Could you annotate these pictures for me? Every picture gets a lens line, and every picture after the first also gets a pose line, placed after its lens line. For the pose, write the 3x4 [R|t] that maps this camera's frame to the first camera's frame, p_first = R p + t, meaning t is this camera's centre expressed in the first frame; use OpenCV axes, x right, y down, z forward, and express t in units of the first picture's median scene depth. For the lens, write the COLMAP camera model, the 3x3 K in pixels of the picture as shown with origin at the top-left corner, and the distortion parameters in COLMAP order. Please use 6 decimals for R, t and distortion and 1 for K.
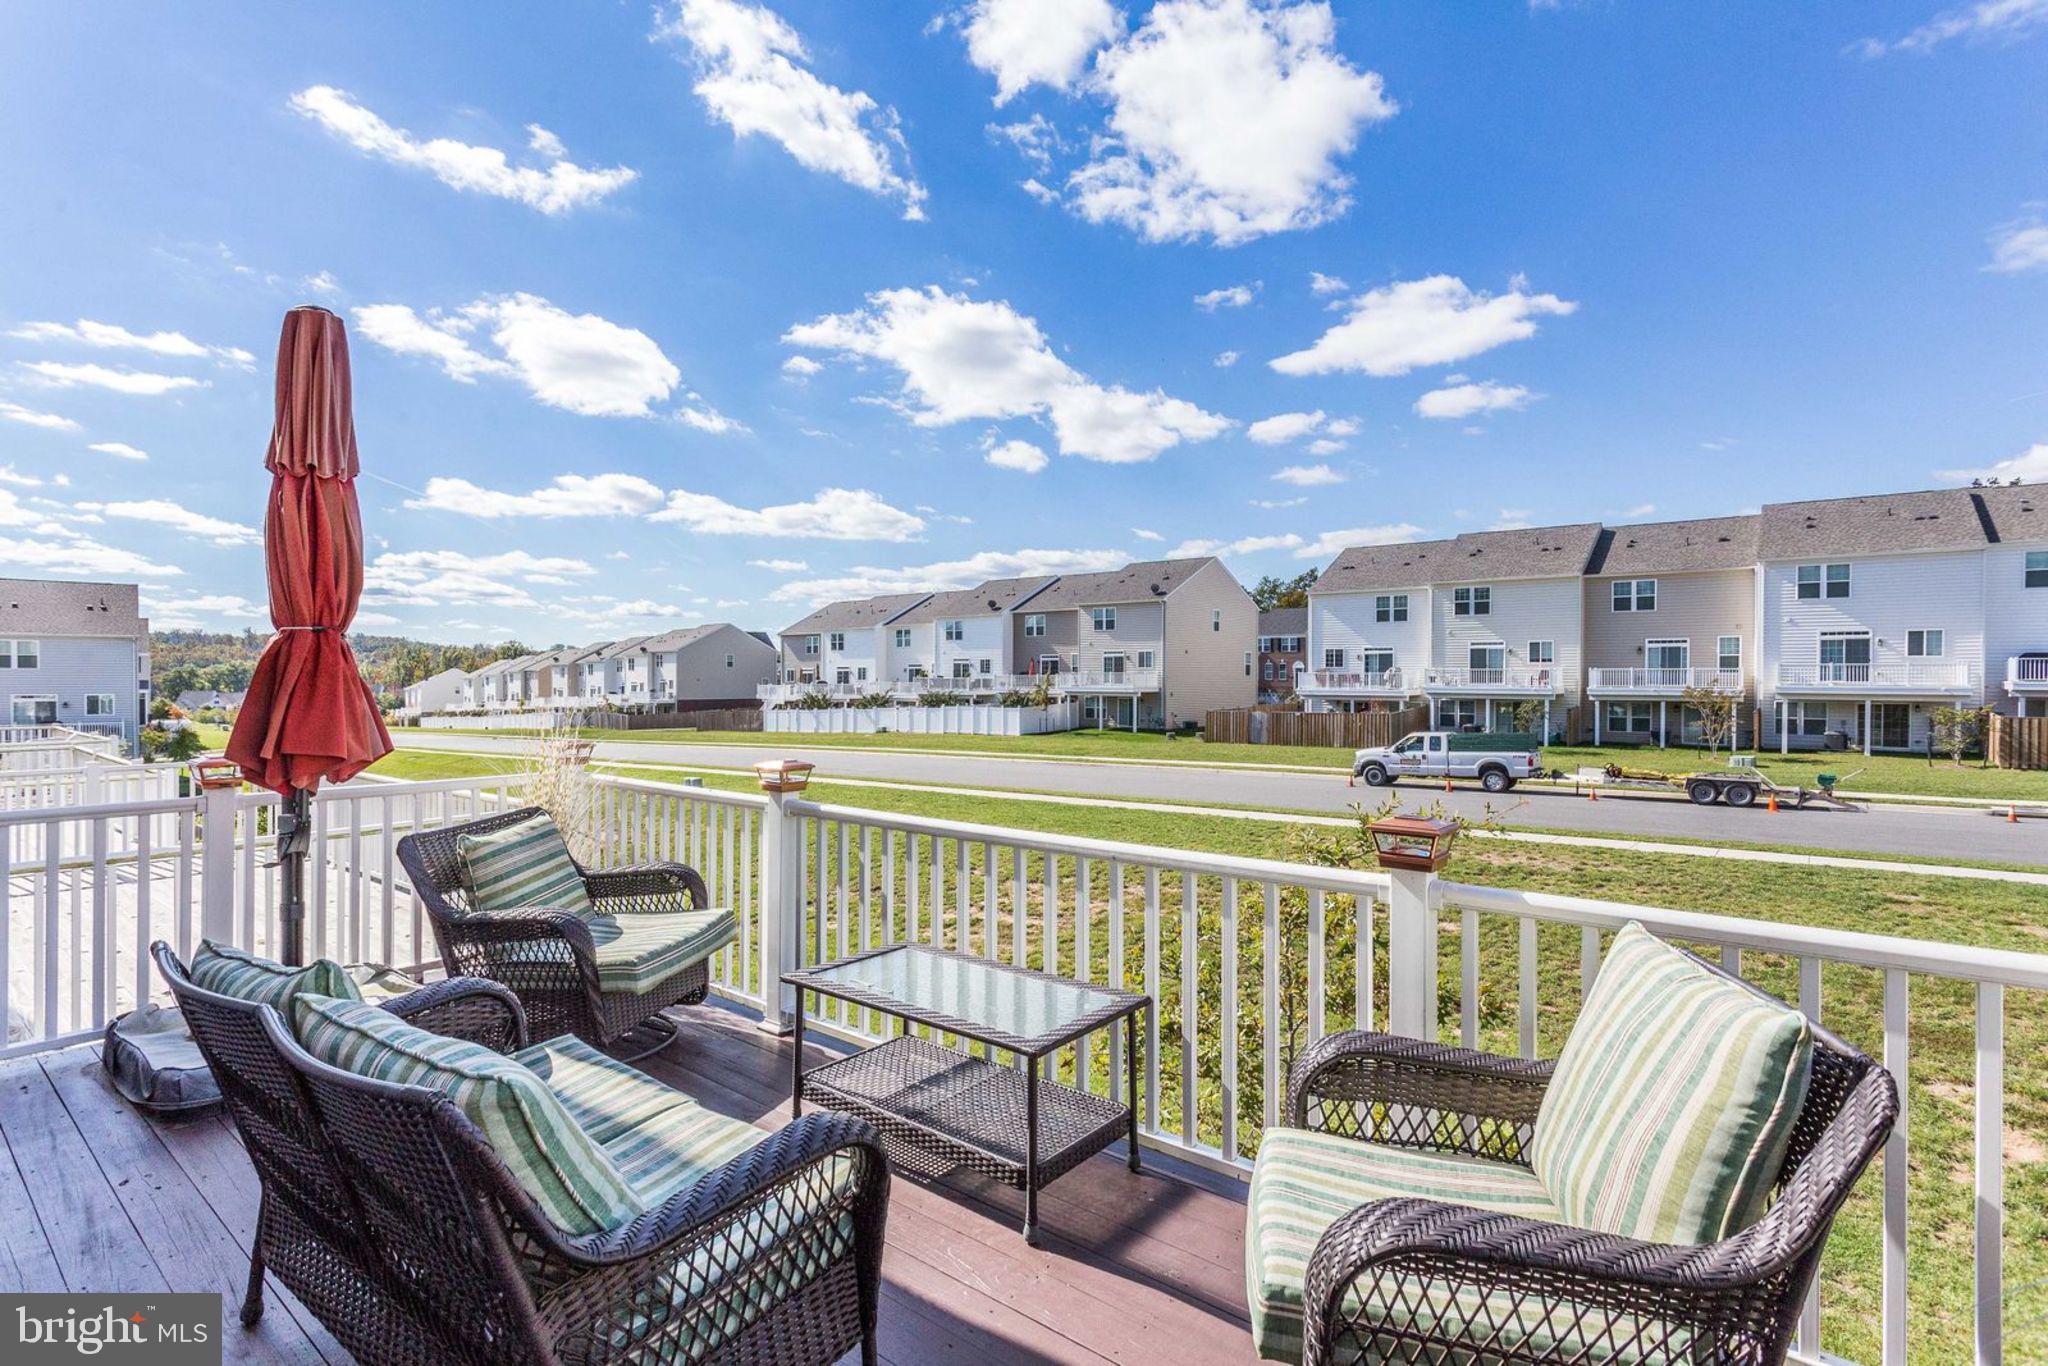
lens RADIAL K [[990.2, 0, 1025.2], [0, 990.2, 679.7], [0, 0, 1]] dist [0.002239, -0.001745]
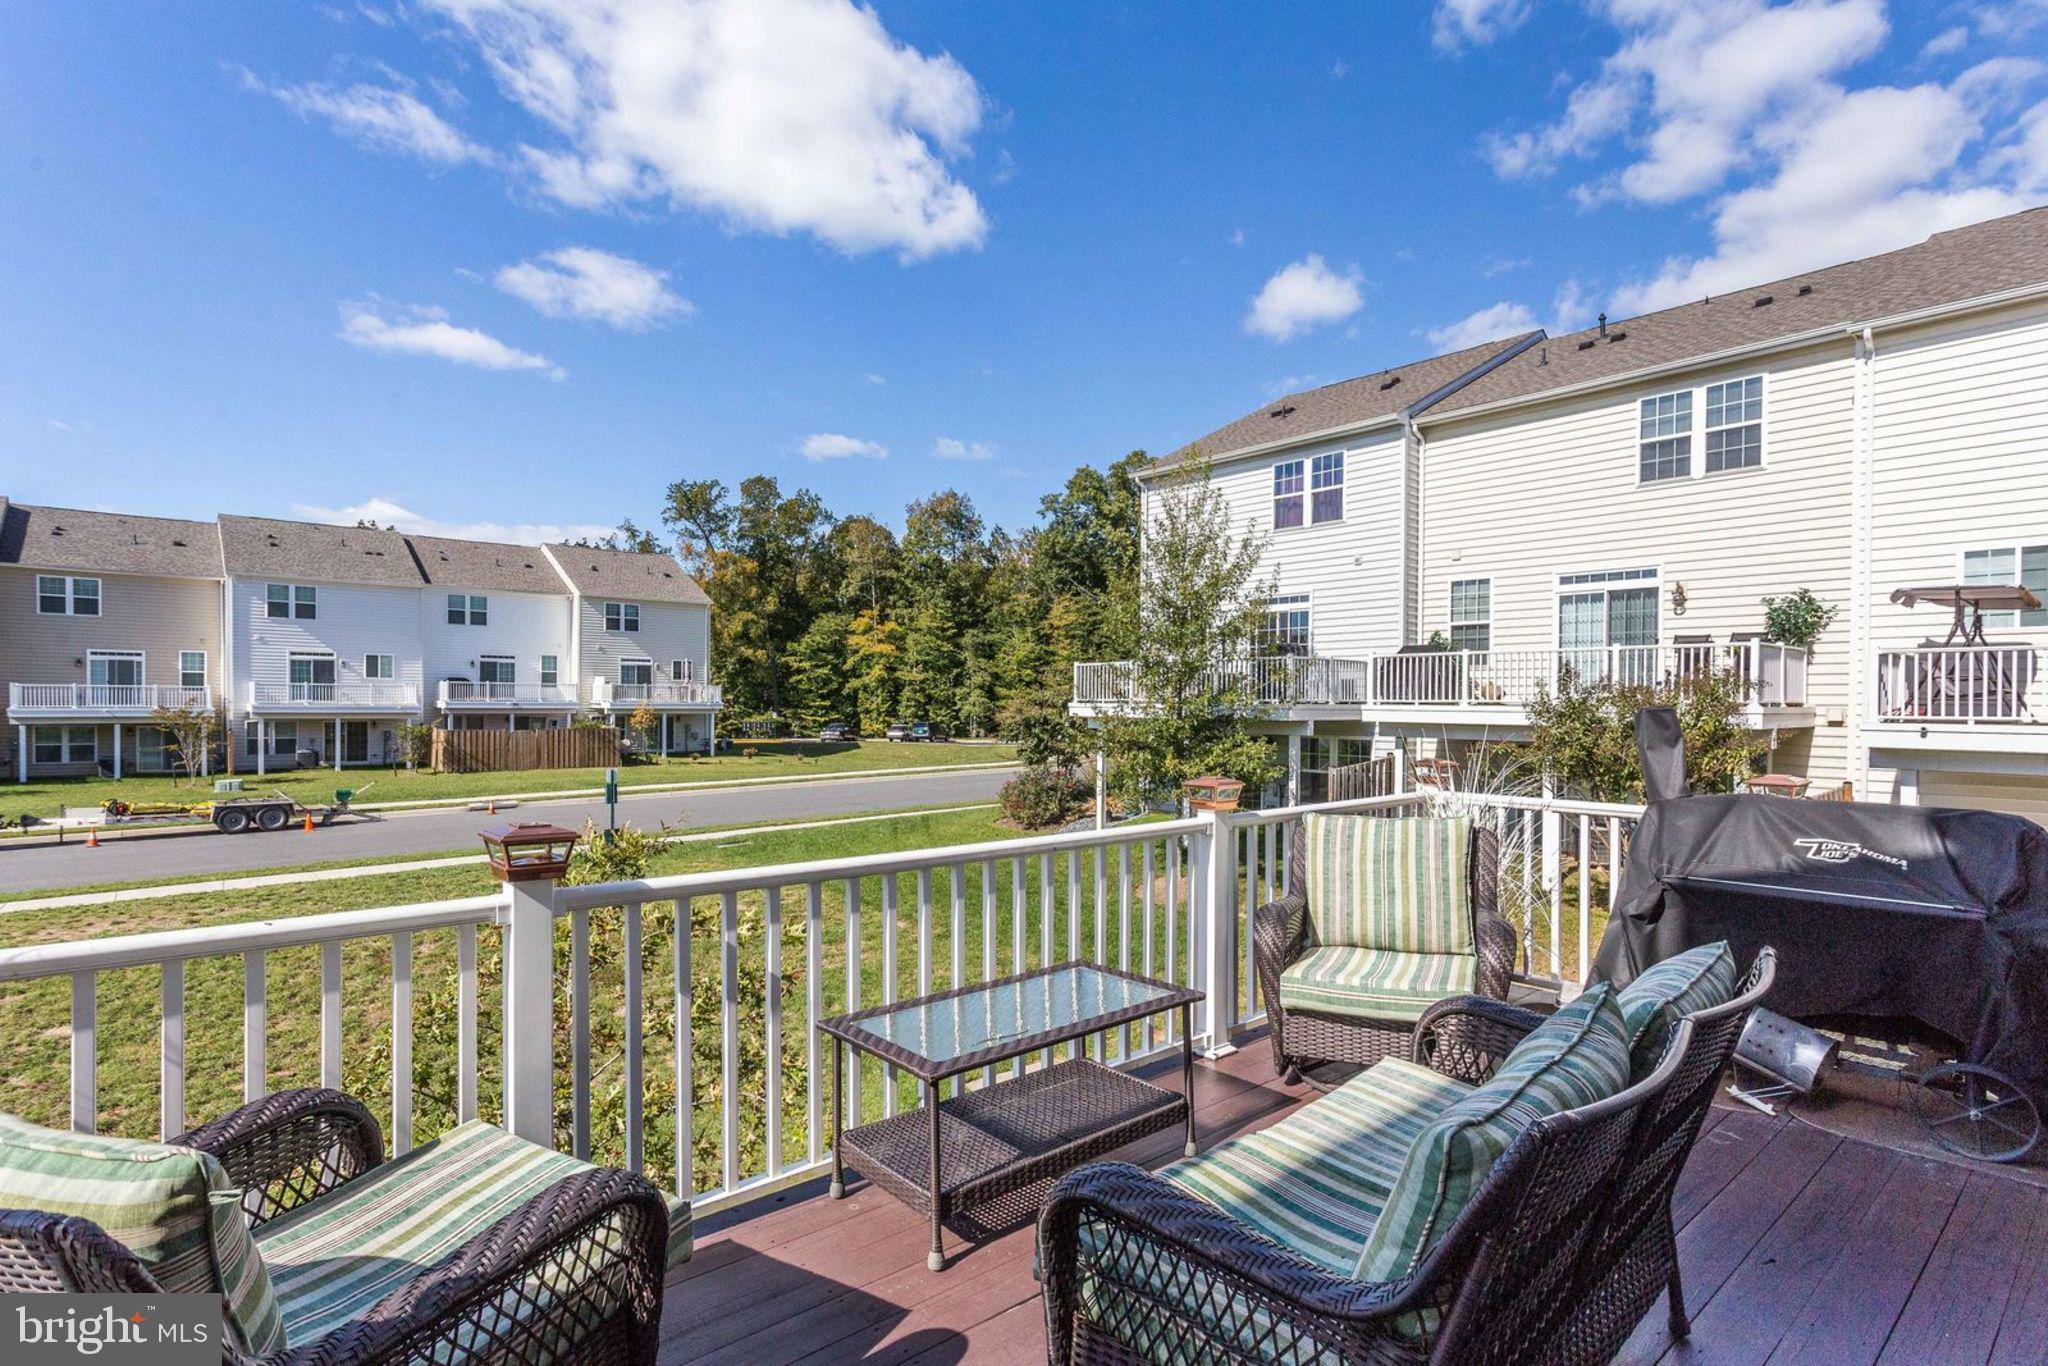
lens RADIAL K [[1026.2, 0, 1024.0], [0, 1026.2, 683.0], [0, 0, 1]] dist [0.014224, -0.000498]
pose [[0.167223, 0.018703, 0.985742, -0.114467], [-0.002529, 0.999825, -0.018541, 0.001460], [-0.985916, 0.000608, 0.167241, 0.090186]]
